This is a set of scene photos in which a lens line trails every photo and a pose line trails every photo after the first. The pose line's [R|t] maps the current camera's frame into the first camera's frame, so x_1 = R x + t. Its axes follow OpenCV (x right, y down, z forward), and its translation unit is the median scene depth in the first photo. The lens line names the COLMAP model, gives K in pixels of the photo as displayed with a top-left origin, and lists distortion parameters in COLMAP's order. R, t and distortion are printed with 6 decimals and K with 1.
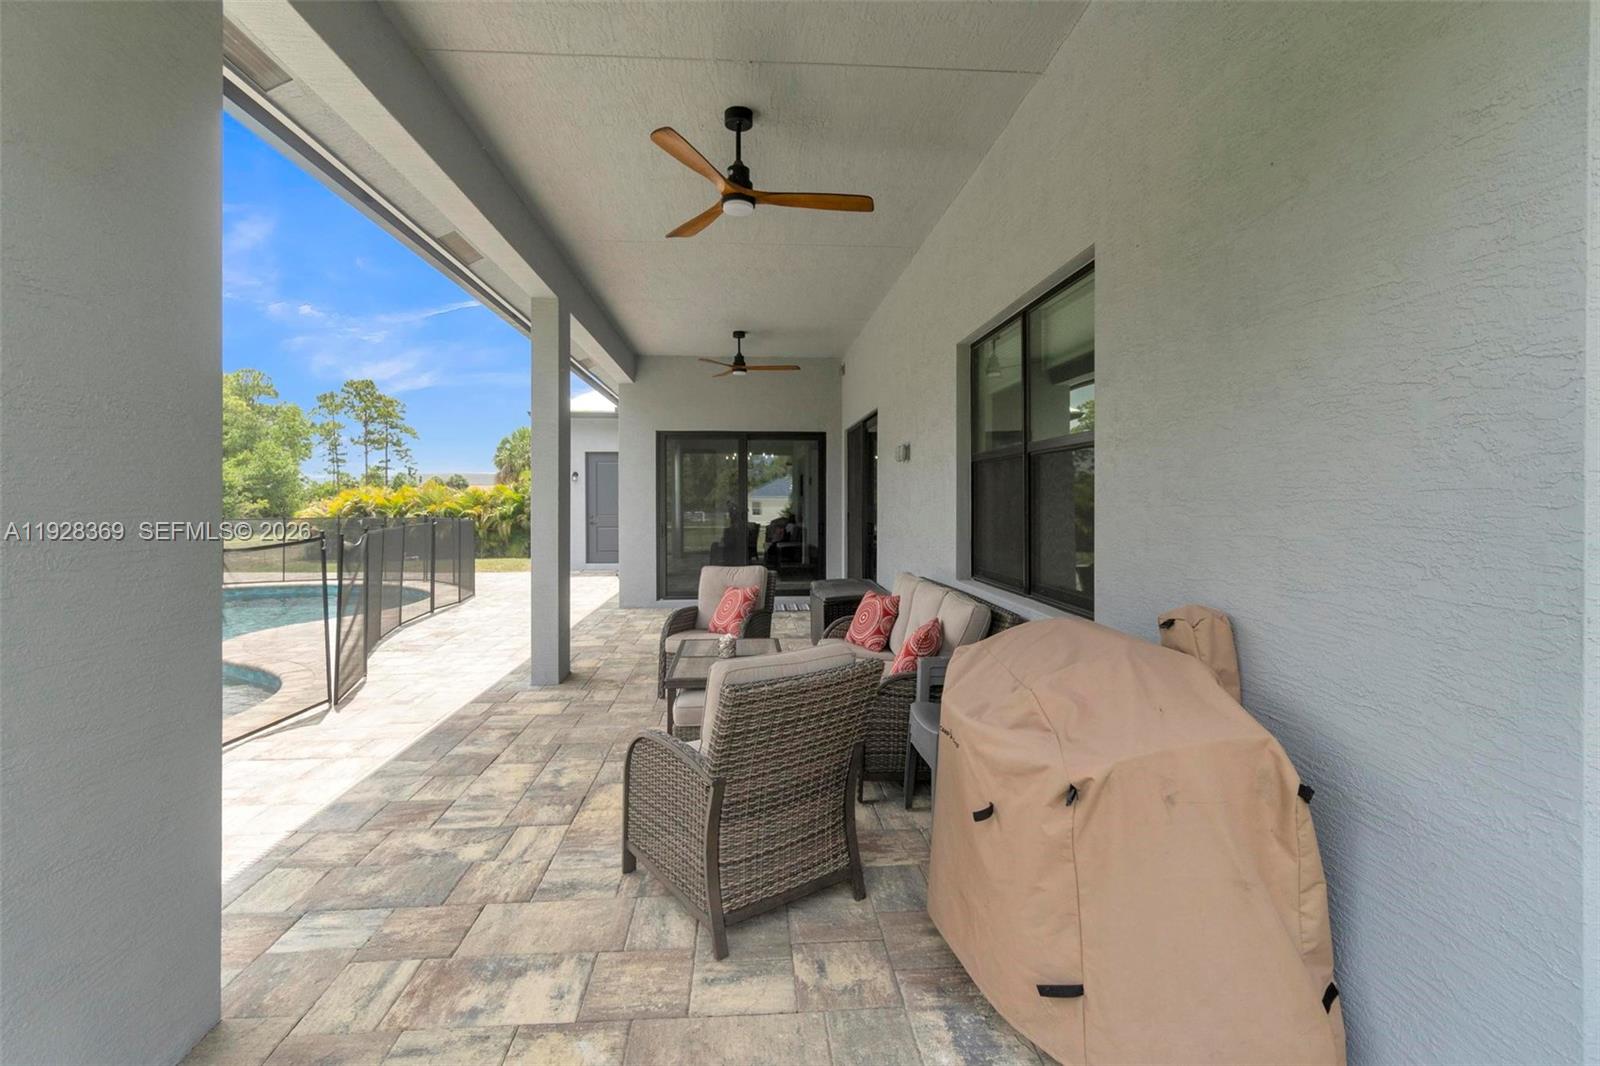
lens RADIAL K [[695.9, 0, 789.3], [0, 695.9, 499.9], [0, 0, 1]] dist [-0.003577, 0.000581]
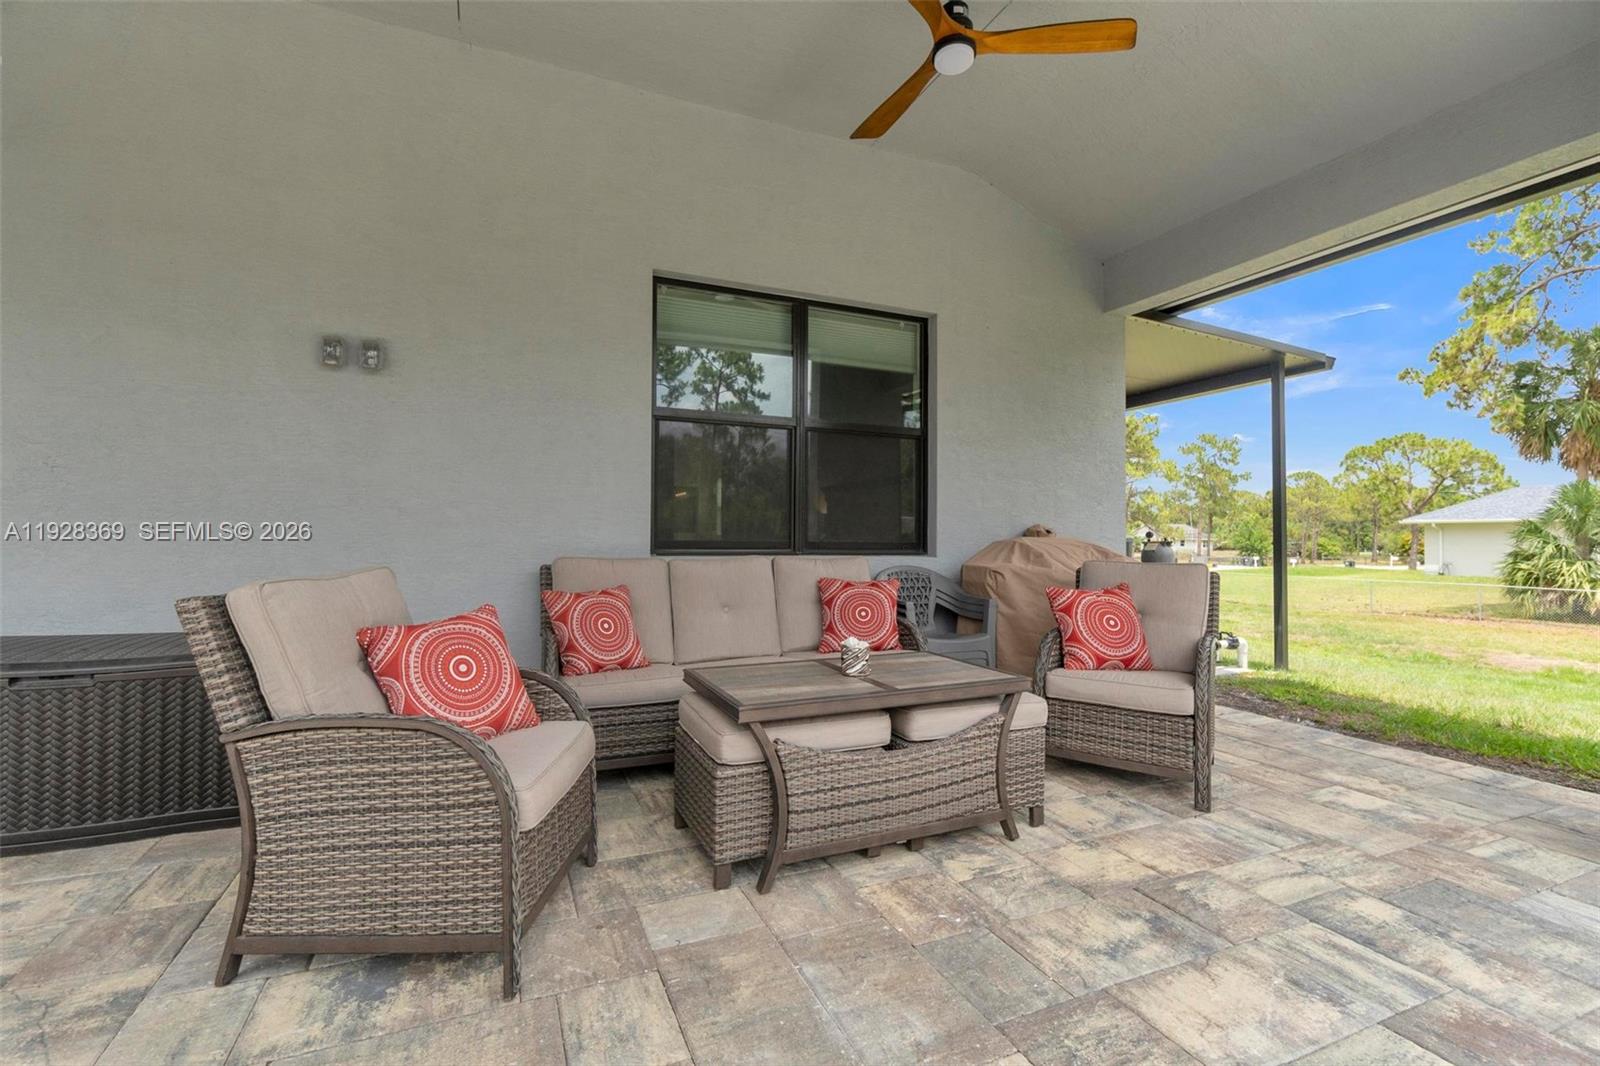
lens RADIAL K [[695.9, 0, 808.2], [0, 695.9, 532.4], [0, 0, 1]] dist [-0.003577, 0.000581]
pose [[-0.338543, 0.019783, 0.940743, -0.726830], [-0.001228, 0.999769, -0.021467, 0.130678], [-0.940950, -0.008423, -0.338441, 1.399124]]
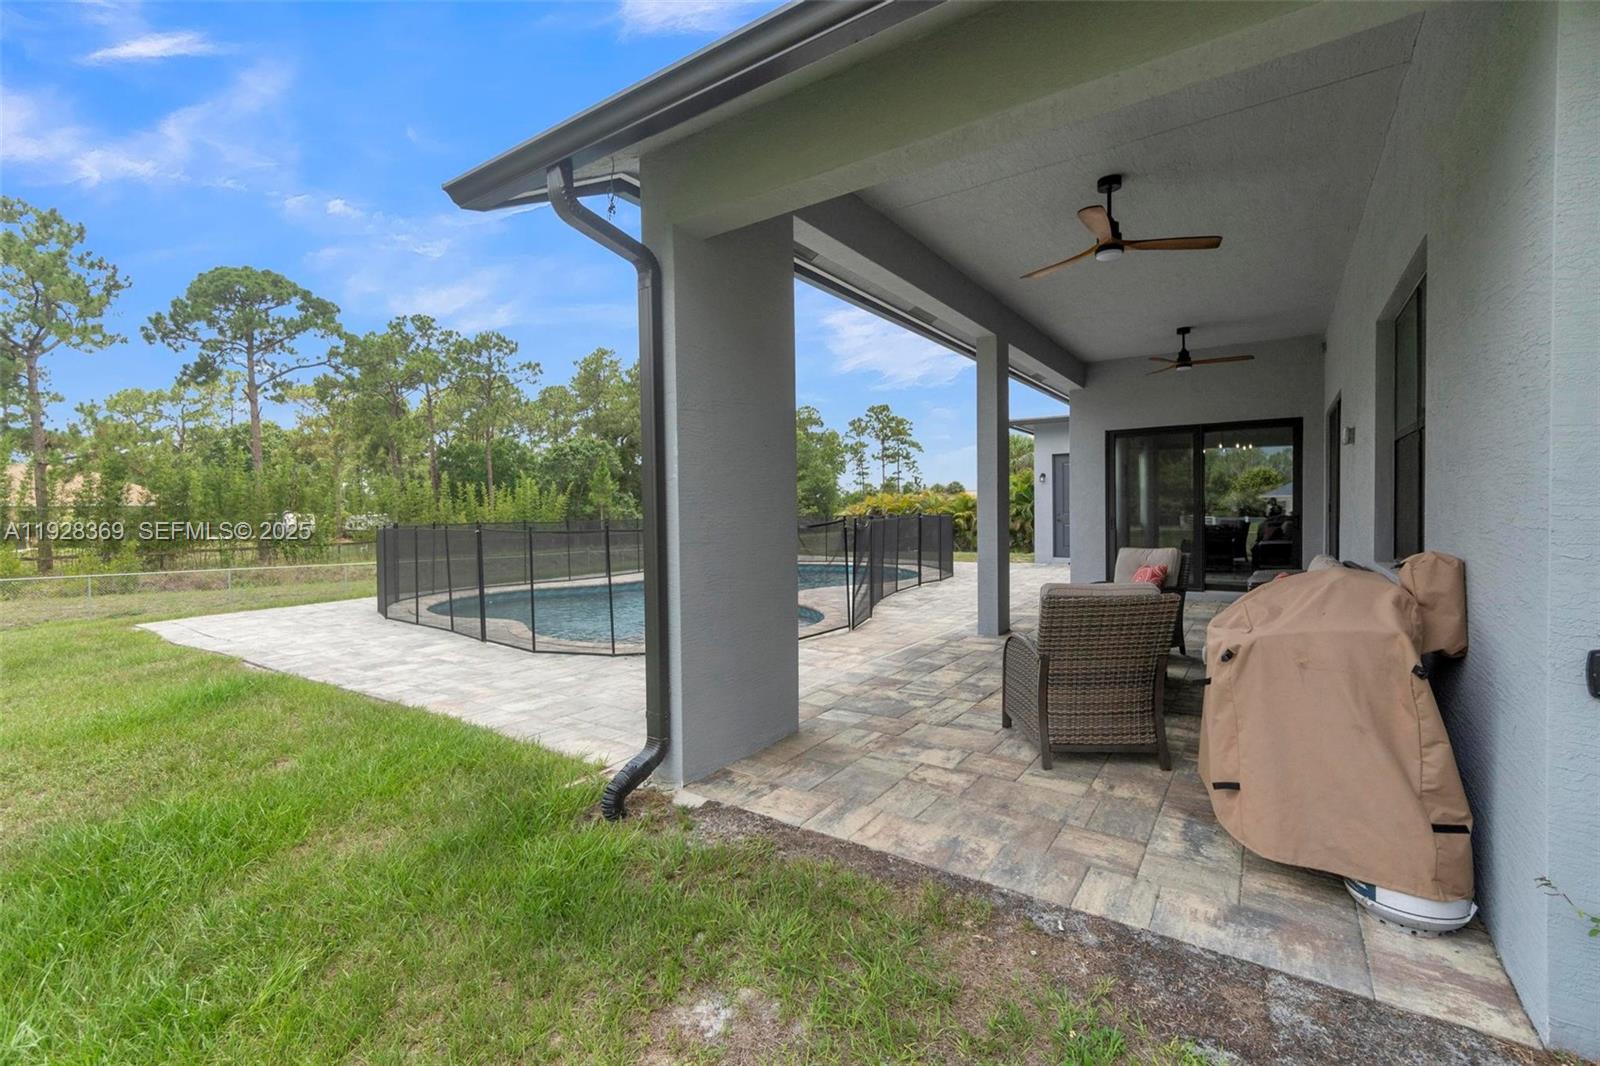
lens RADIAL K [[695.9, 0, 797.6], [0, 695.9, 517.8], [0, 0, 1]] dist [-0.003577, 0.000581]
pose [[0.782159, -0.001647, -0.623077, 0.275519], [0.013075, 0.999820, 0.013770, 0.036696], [0.622942, -0.018917, 0.782040, -0.357594]]
